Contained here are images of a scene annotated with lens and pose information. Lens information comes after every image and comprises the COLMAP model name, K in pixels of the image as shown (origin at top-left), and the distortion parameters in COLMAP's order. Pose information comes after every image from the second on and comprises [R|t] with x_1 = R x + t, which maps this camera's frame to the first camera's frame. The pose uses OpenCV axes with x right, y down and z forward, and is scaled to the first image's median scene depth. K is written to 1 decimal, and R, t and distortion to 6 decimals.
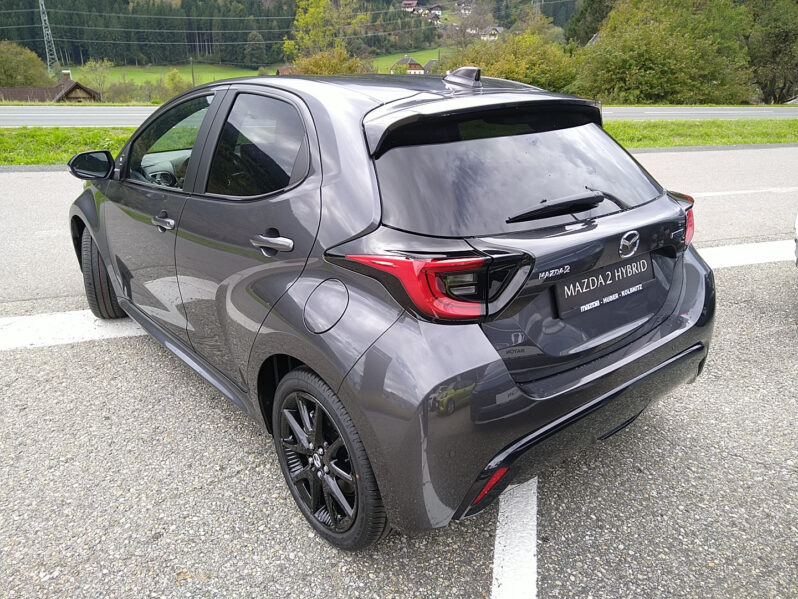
lens RADIAL K [[610.3, 0, 399.0], [0, 610.3, 299.5], [0, 0, 1]] dist [0.002095, -0.004088]
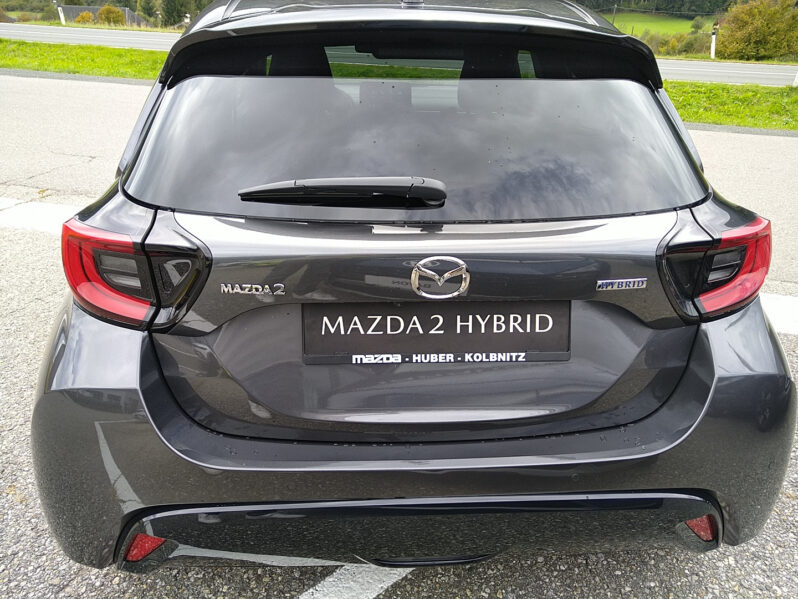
lens RADIAL K [[610.3, 0, 399.0], [0, 610.3, 299.5], [0, 0, 1]] dist [0.002095, -0.004088]
pose [[0.806457, 0.274186, -0.523878, 0.642138], [-0.216362, 0.961381, 0.170097, -0.158696], [0.550285, -0.023829, 0.834637, 0.494282]]
